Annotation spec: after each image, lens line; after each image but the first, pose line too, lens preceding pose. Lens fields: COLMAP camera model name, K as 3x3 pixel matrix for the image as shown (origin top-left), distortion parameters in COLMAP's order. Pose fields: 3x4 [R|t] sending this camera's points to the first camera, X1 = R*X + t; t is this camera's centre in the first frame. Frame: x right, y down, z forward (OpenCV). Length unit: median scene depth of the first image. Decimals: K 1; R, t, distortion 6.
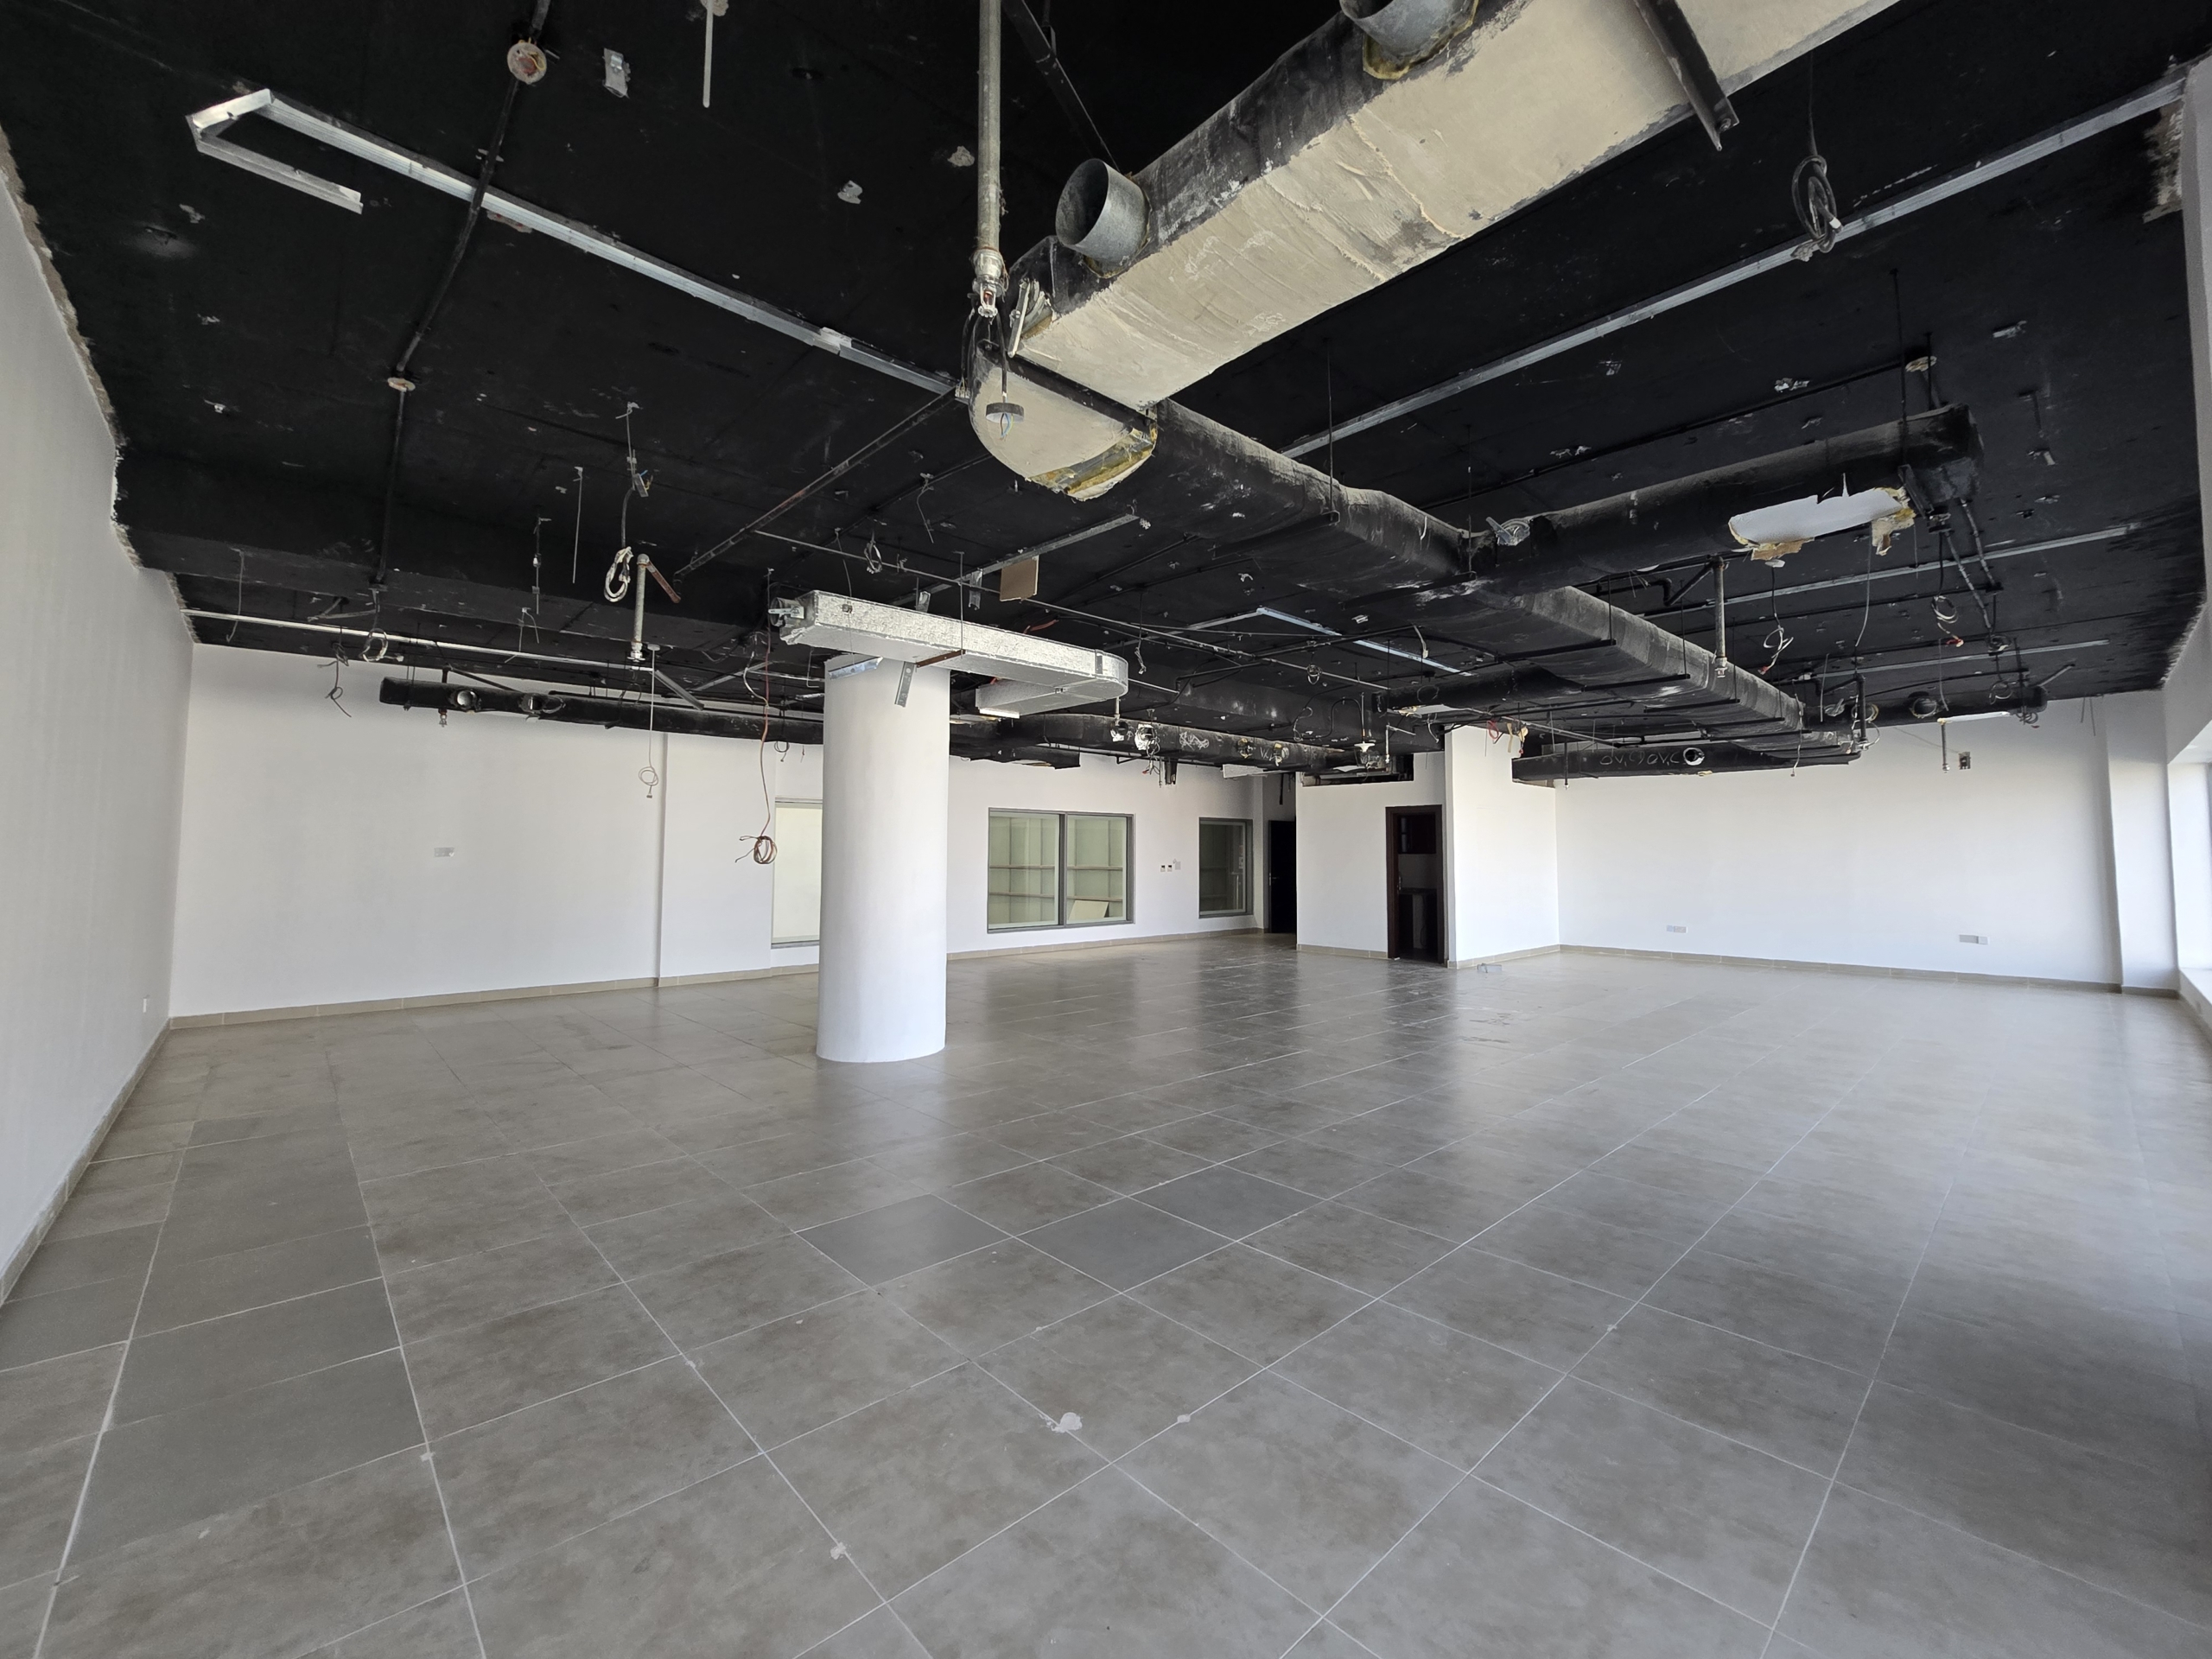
lens RADIAL K [[902.4, 0, 1113.9], [0, 902.4, 801.9], [0, 0, 1]] dist [-0.002444, 0.000084]
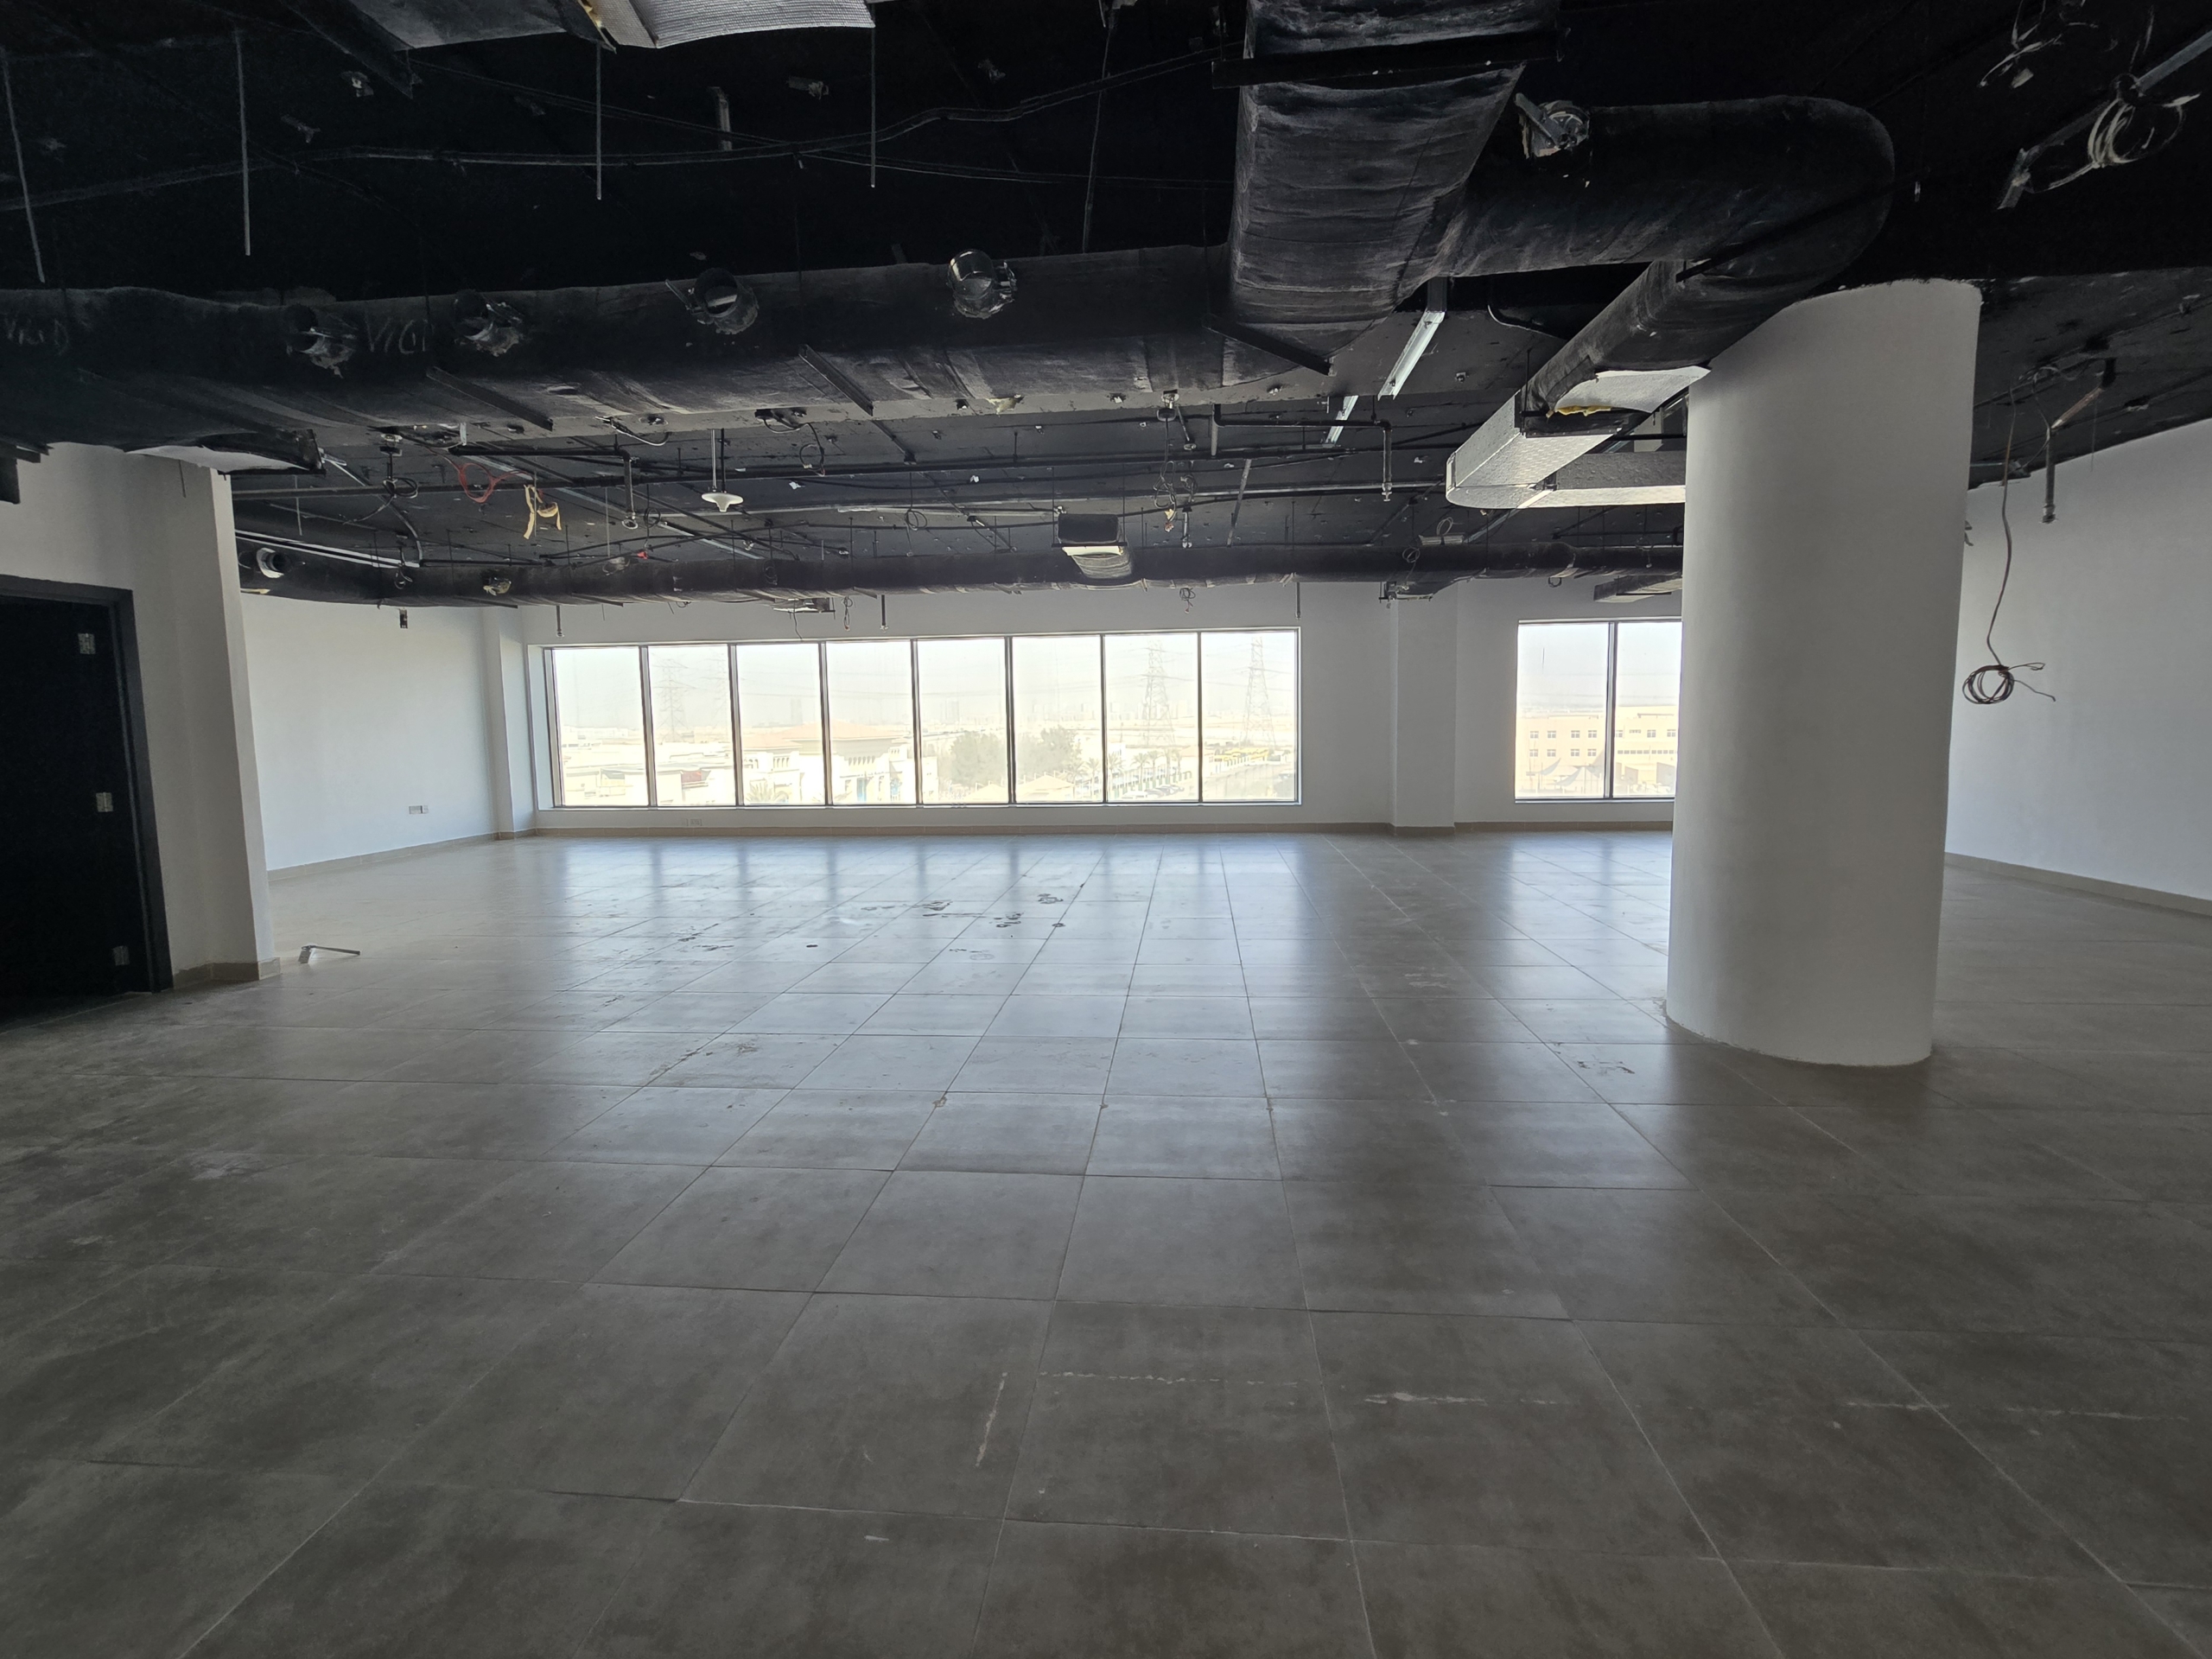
lens RADIAL K [[902.4, 0, 1113.9], [0, 902.4, 801.9], [0, 0, 1]] dist [-0.002444, 0.000084]
pose [[-0.674549, -0.060989, 0.735706, -0.228413], [-0.027109, 0.997956, 0.057873, 0.065396], [-0.737732, 0.019094, -0.674824, 1.037465]]
